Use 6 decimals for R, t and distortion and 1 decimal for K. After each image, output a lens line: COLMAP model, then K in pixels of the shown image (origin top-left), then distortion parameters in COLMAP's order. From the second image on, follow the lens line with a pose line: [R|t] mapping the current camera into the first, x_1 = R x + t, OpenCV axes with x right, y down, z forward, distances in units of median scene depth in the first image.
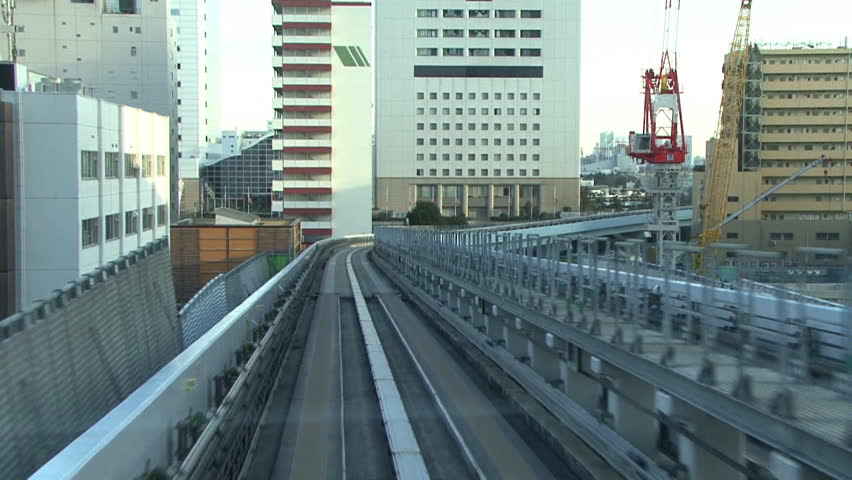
lens RADIAL K [[1148.9, 0, 426.0], [0, 1148.9, 240.0], [0, 0, 1]] dist [-0.002215, -0.001117]
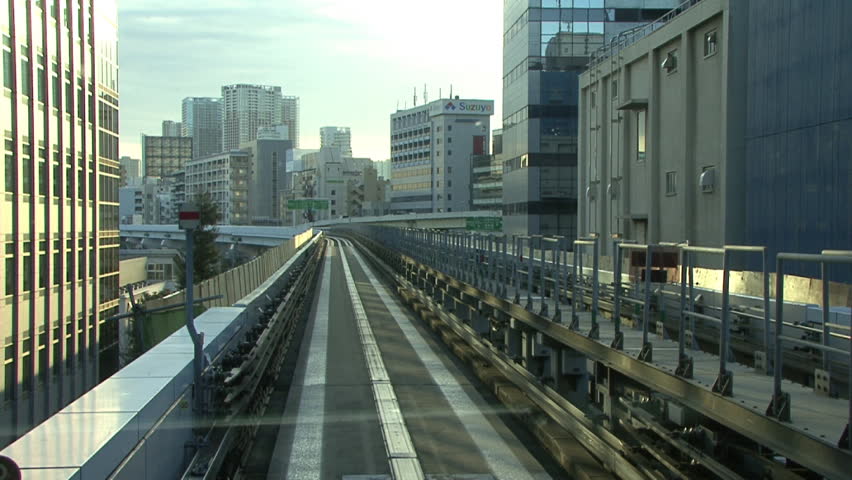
lens RADIAL K [[949.1, 0, 426.0], [0, 949.1, 240.0], [0, 0, 1]] dist [0.001068, -0.000365]
pose [[0.999796, 0.002690, 0.020023, -0.012593], [-0.002733, 0.999994, 0.002077, -0.002323], [-0.020018, -0.002131, 0.999797, 0.164322]]
